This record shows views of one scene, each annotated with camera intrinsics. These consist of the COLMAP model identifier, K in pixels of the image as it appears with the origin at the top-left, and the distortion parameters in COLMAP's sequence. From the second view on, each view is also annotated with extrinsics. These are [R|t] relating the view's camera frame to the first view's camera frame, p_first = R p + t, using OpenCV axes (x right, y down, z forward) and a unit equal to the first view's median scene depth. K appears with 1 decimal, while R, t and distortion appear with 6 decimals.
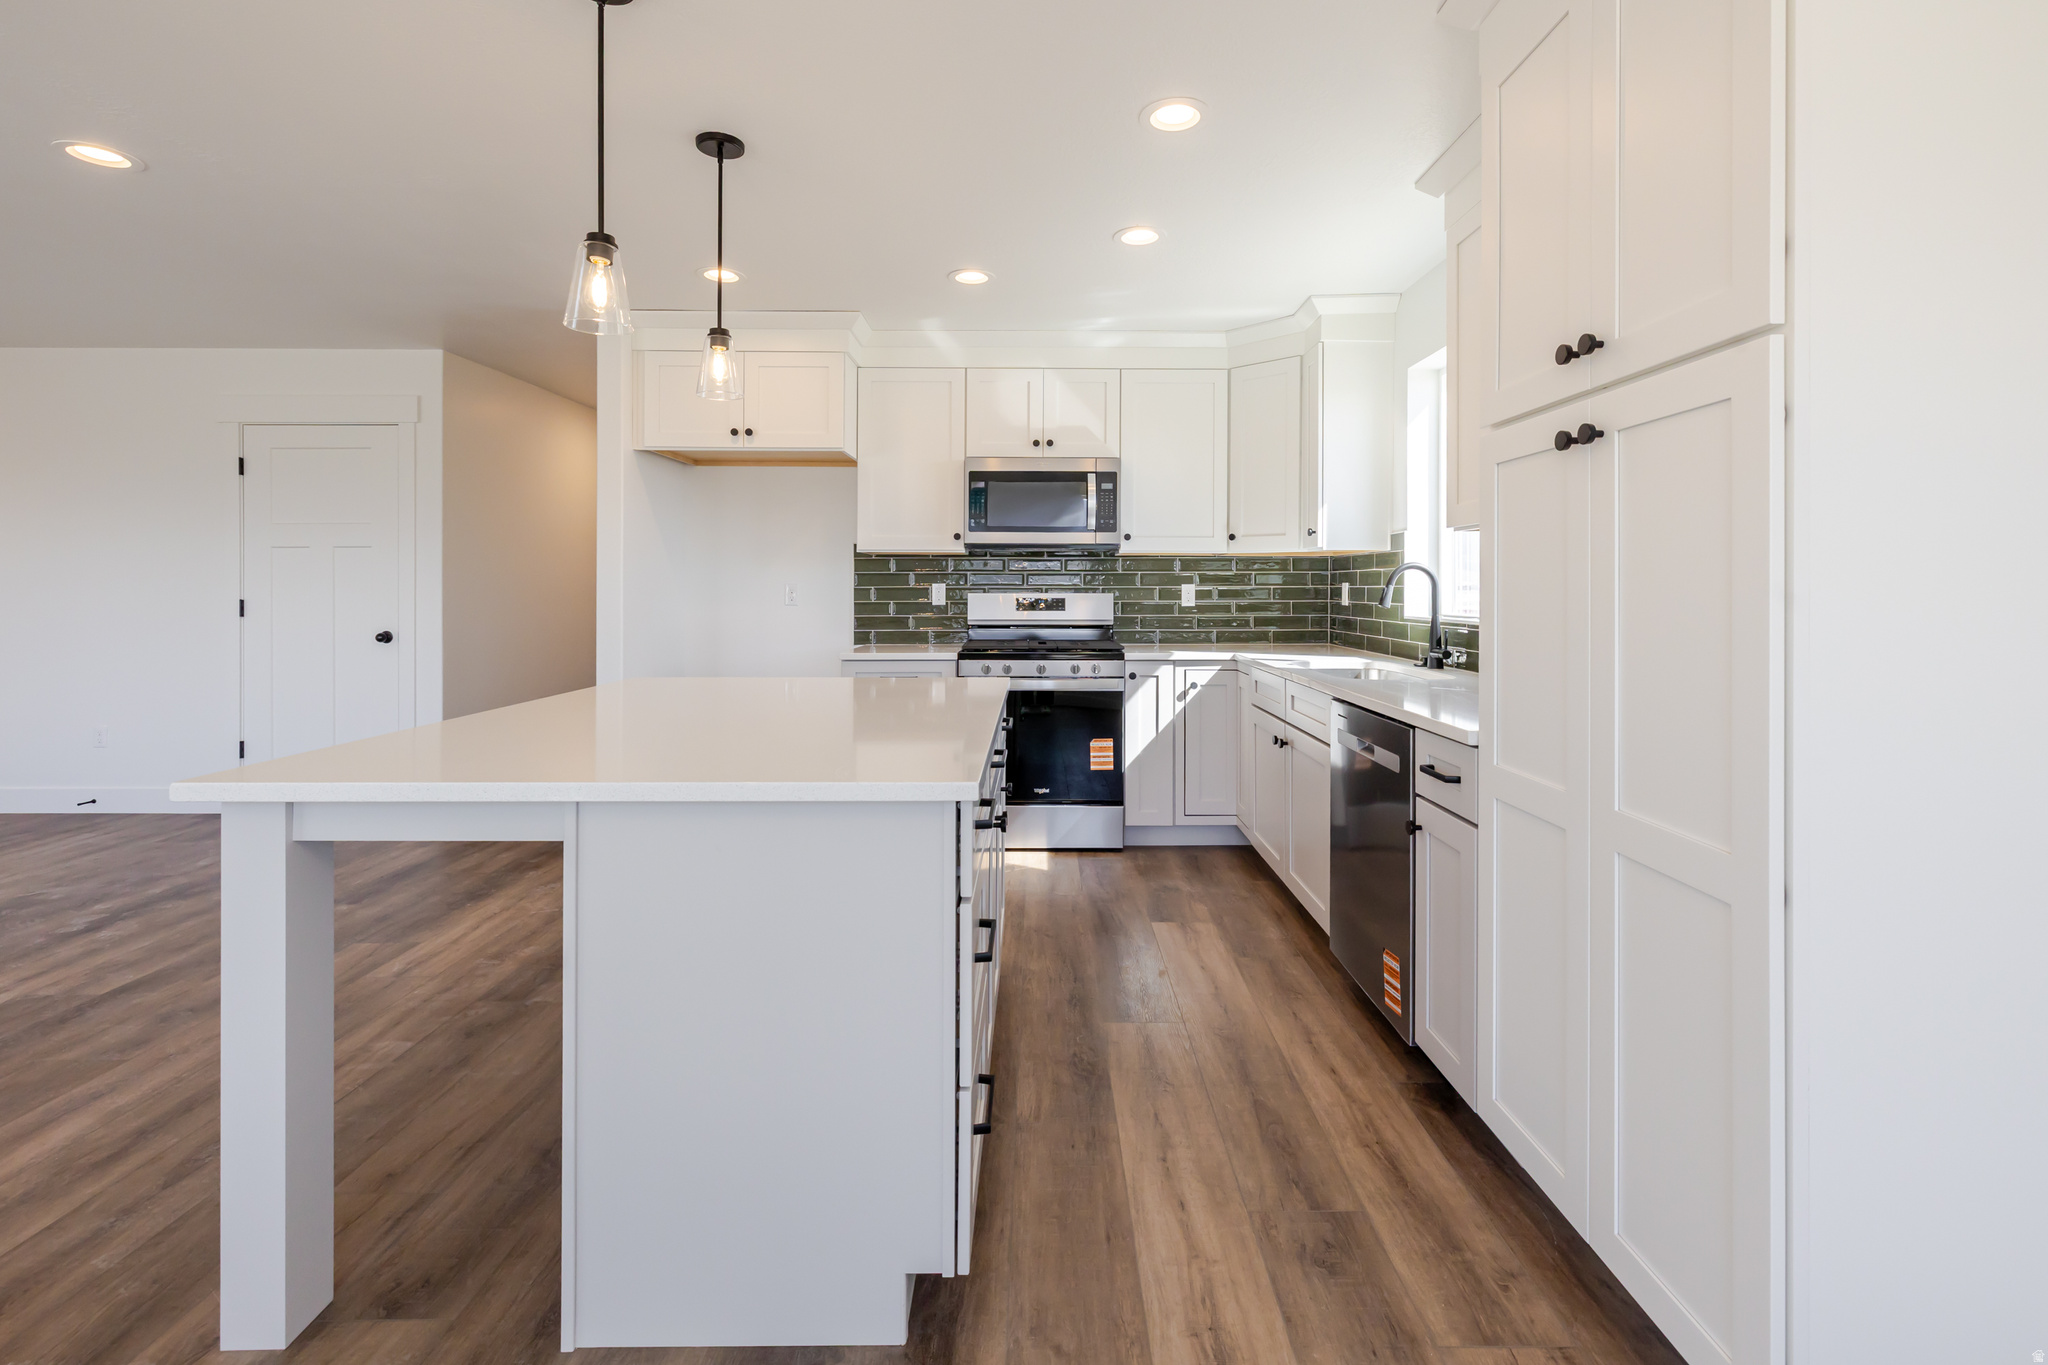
lens RADIAL K [[906.2, 0, 1026.8], [0, 906.2, 581.0], [0, 0, 1]] dist [0.001376, 0.000332]
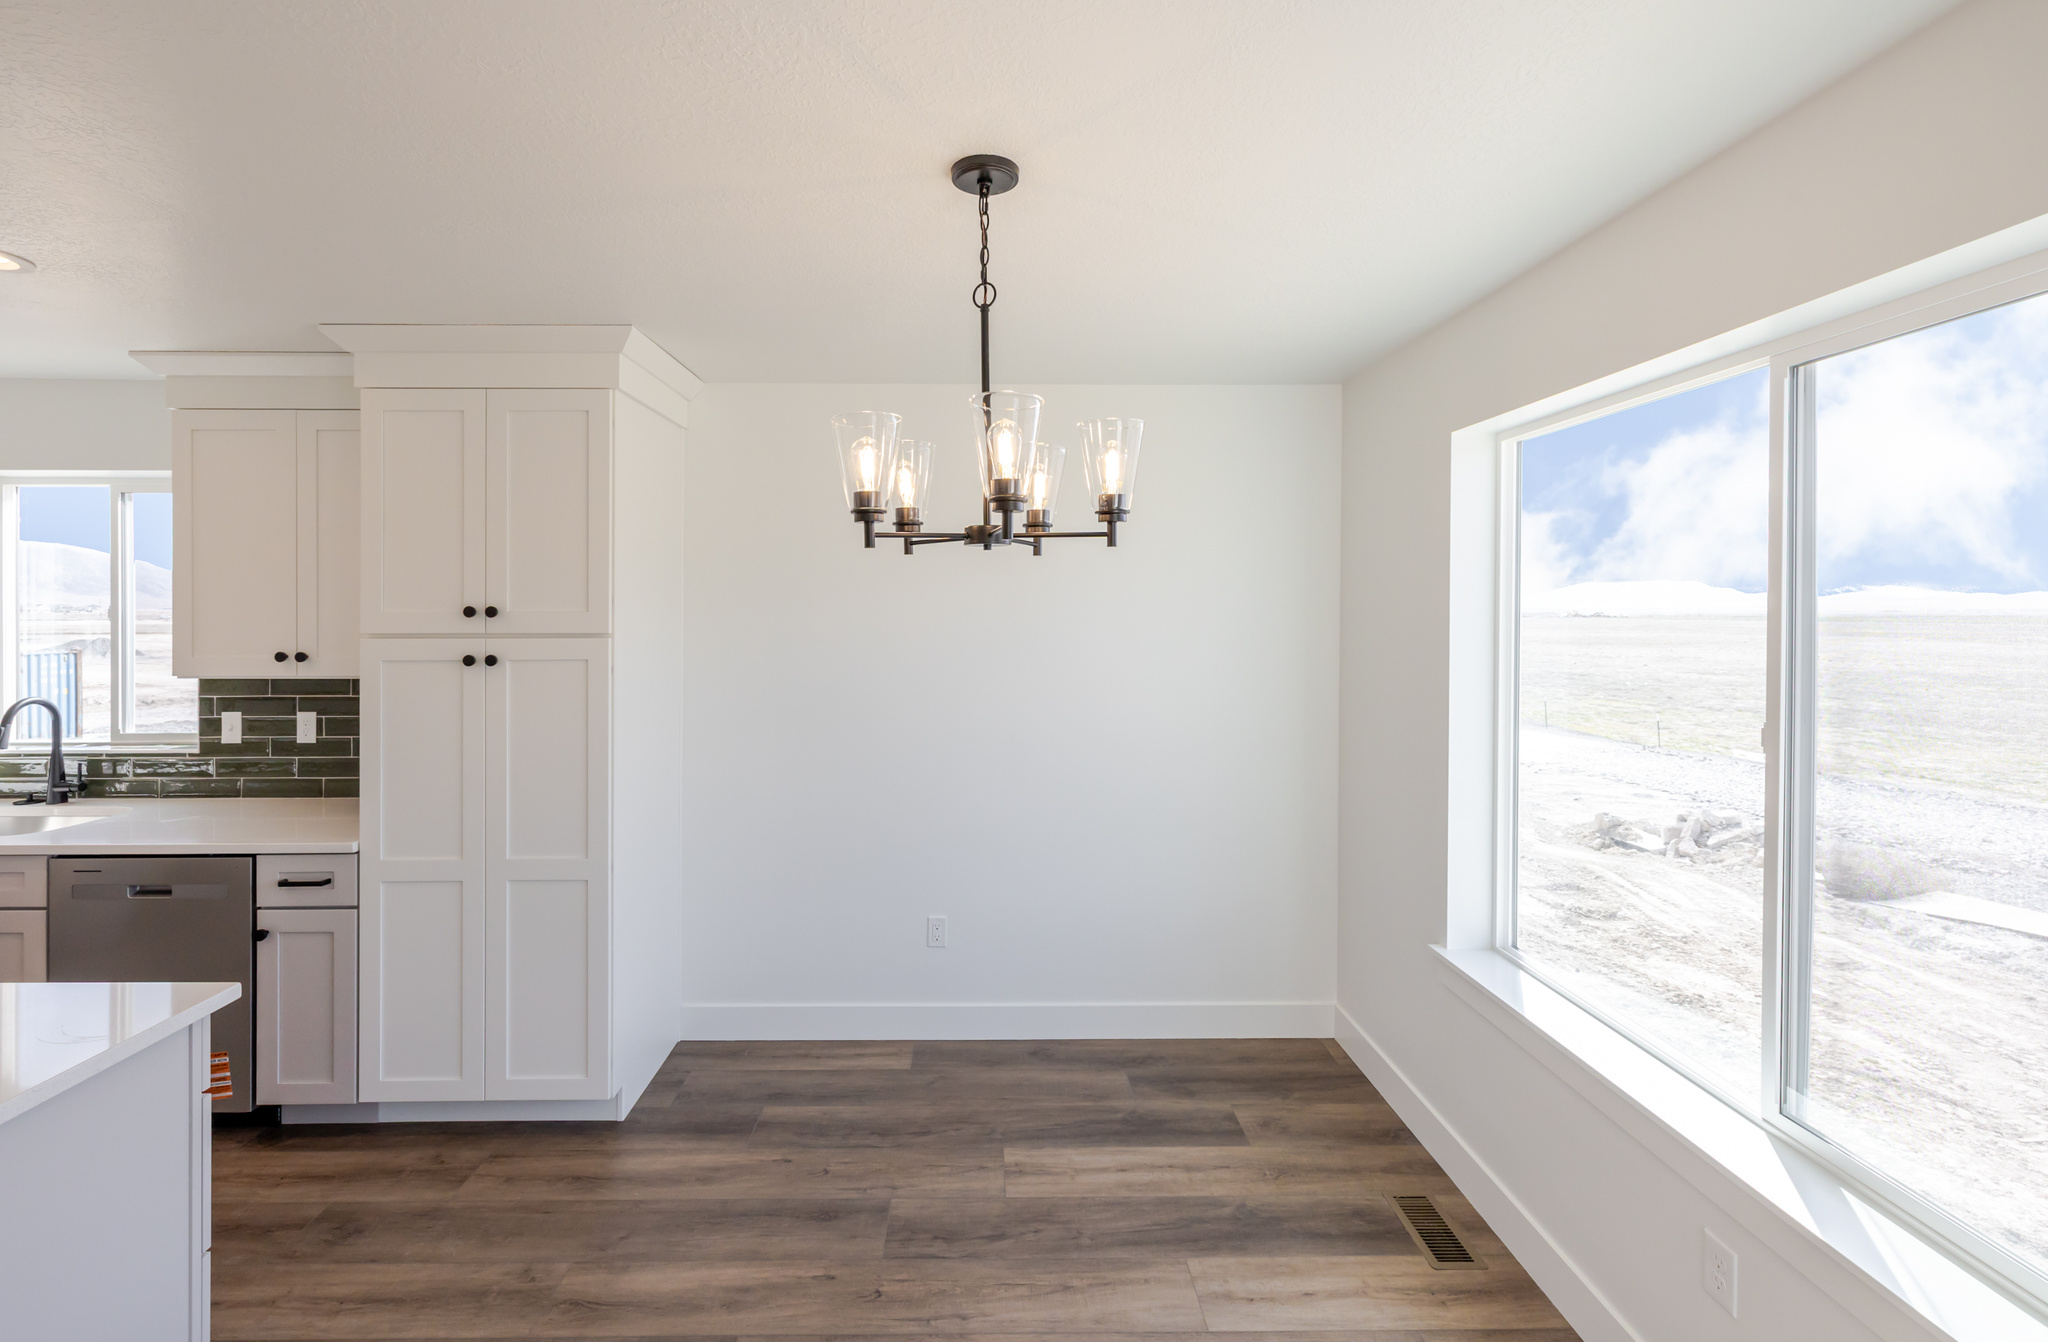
lens RADIAL K [[885.7, 0, 1004.7], [0, 885.7, 616.0], [0, 0, 1]] dist [0.002837, 0.000107]
pose [[-0.016173, -0.012441, 0.999792, -0.427617], [-0.005856, 0.999907, 0.012348, -0.100038], [-0.999852, -0.005655, -0.016245, -0.005603]]
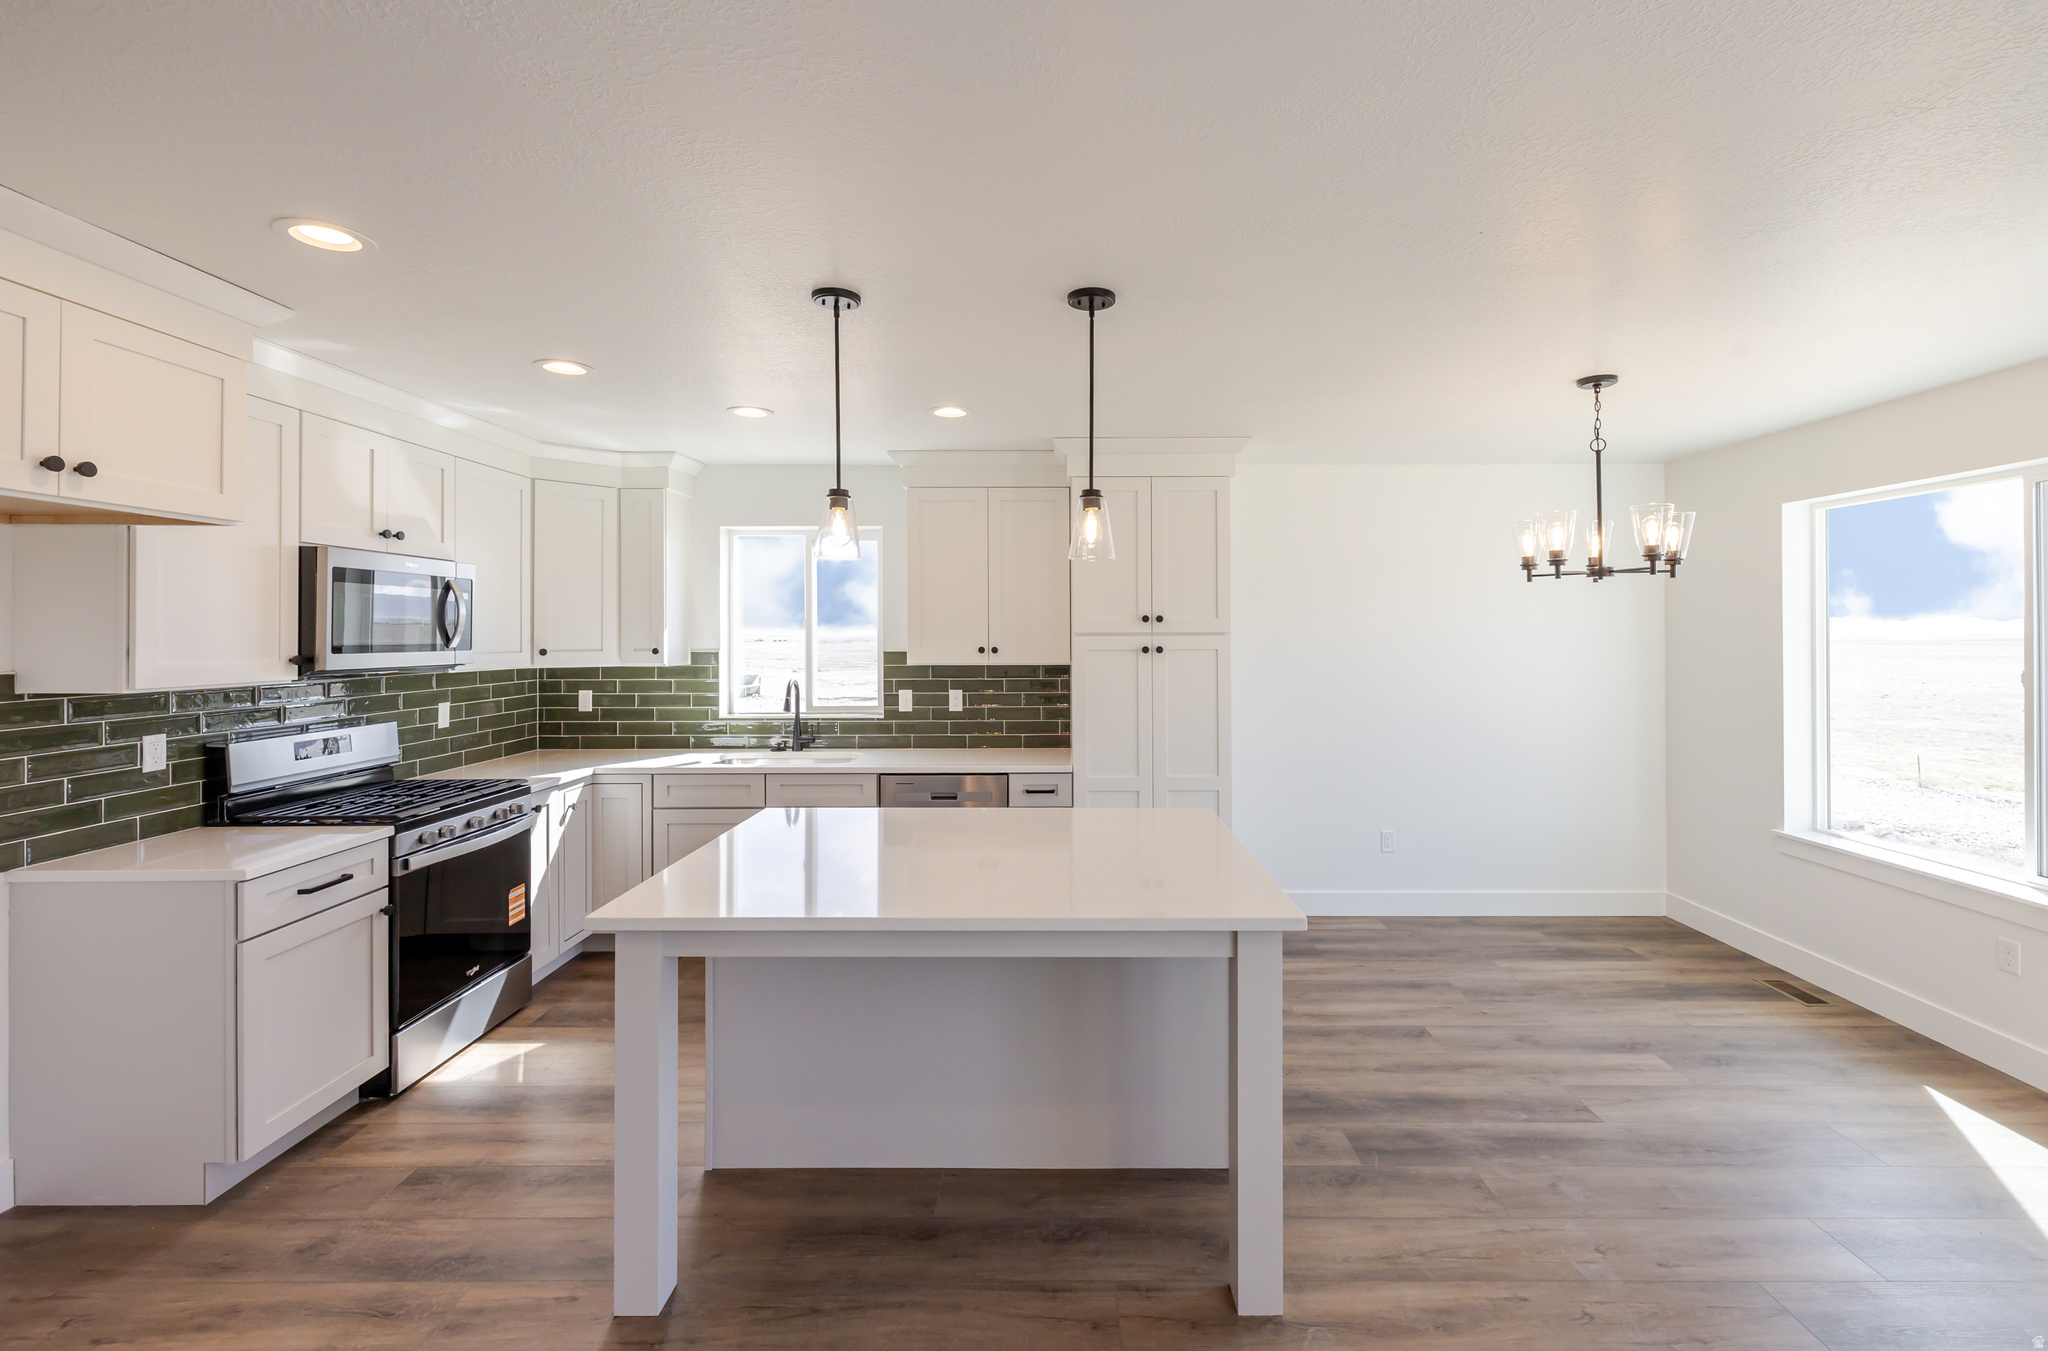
lens RADIAL K [[890.9, 0, 1063.4], [0, 890.9, 627.8], [0, 0, 1]] dist [0.003762, 0.000322]
pose [[-0.004326, 0.003444, 0.999985, -0.794671], [-0.004185, 0.999985, -0.003462, -0.078750], [-0.999982, -0.004200, -0.004311, 0.469523]]
